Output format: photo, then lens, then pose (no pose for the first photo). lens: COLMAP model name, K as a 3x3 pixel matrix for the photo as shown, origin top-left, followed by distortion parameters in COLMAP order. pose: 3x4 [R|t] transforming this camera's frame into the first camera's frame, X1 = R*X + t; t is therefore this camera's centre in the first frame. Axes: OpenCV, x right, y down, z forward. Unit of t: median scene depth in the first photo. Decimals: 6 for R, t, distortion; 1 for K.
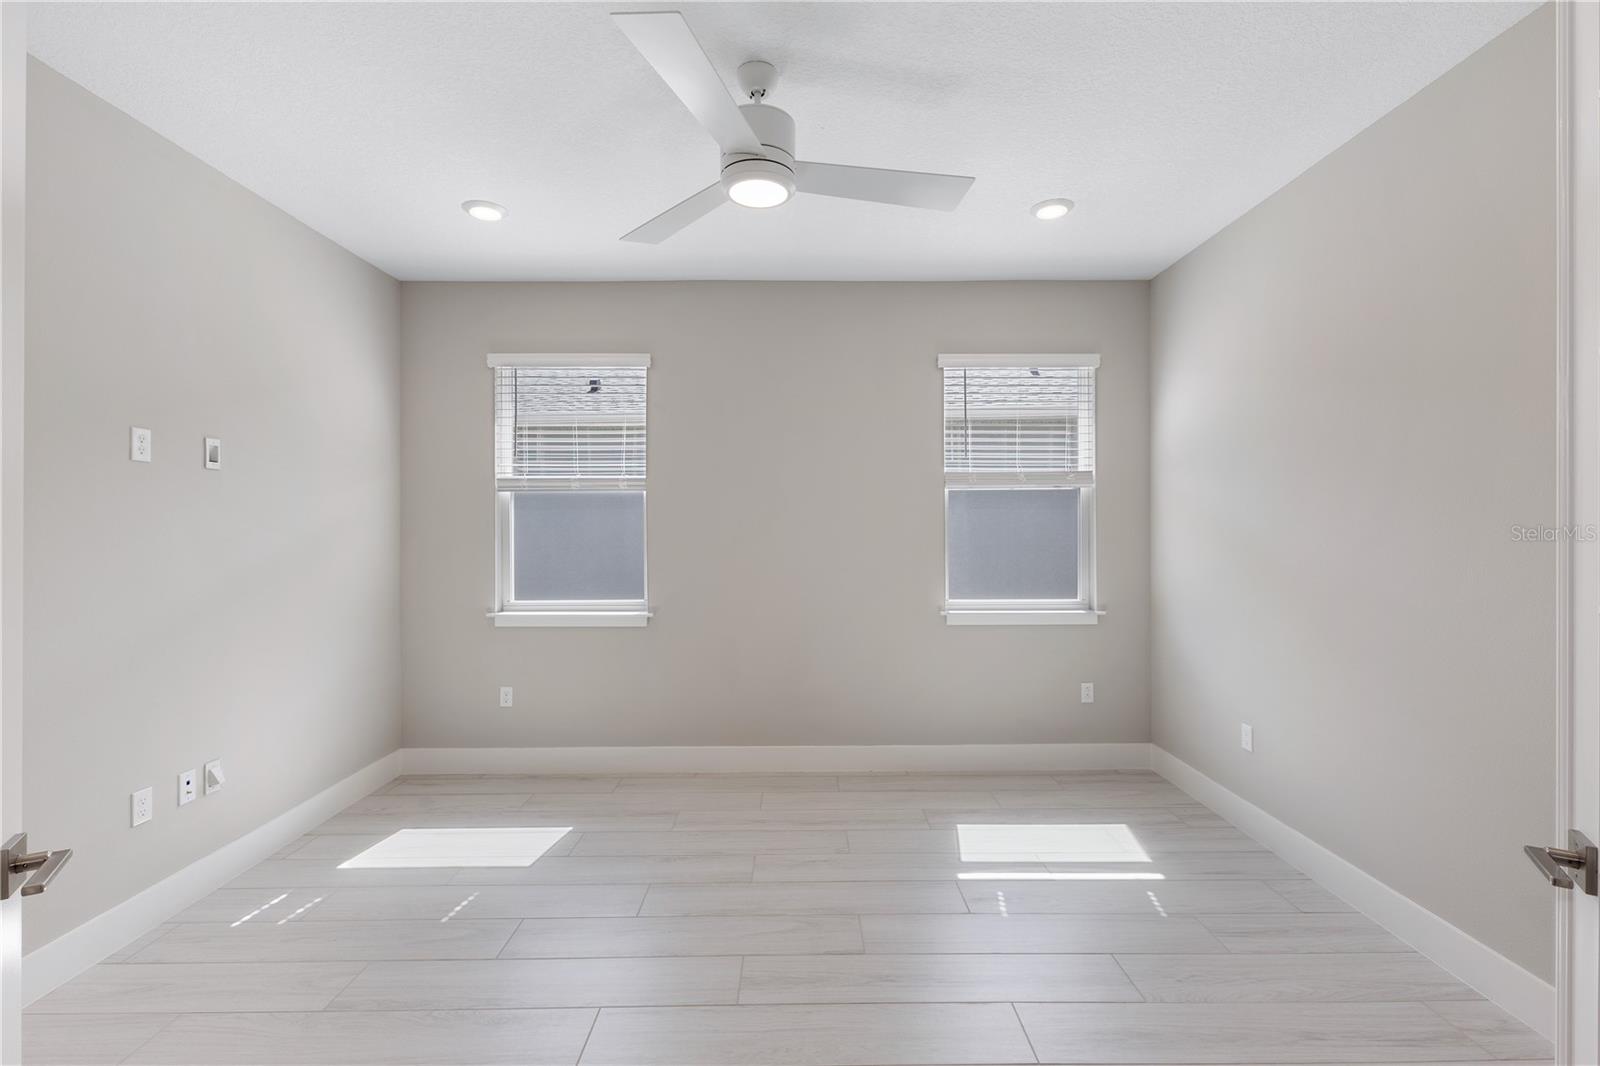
lens RADIAL K [[692.7, 0, 789.0], [0, 692.7, 537.5], [0, 0, 1]] dist [0.011287, -0.002859]
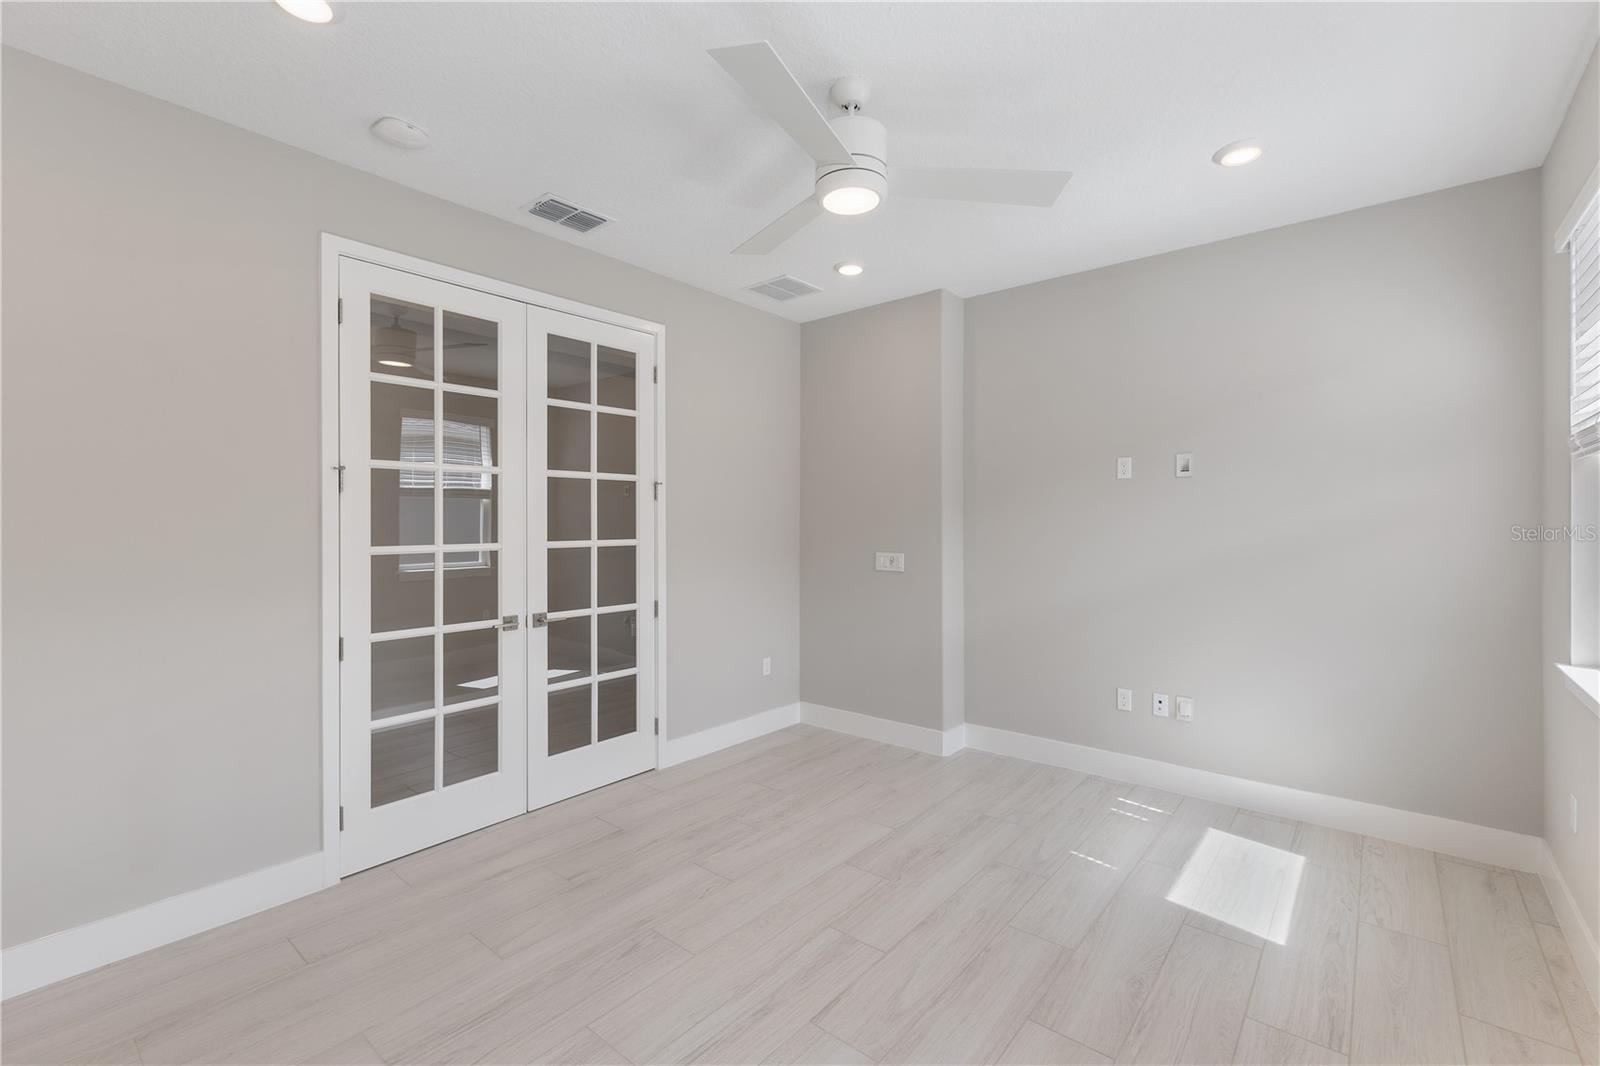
lens RADIAL K [[692.7, 0, 804.4], [0, 692.7, 527.6], [0, 0, 1]] dist [0.011287, -0.002859]
pose [[-0.658957, 0.000668, -0.752181, 0.644496], [-0.002535, 0.999992, 0.003109, -0.003157], [0.752177, 0.003956, -0.658950, 1.335550]]
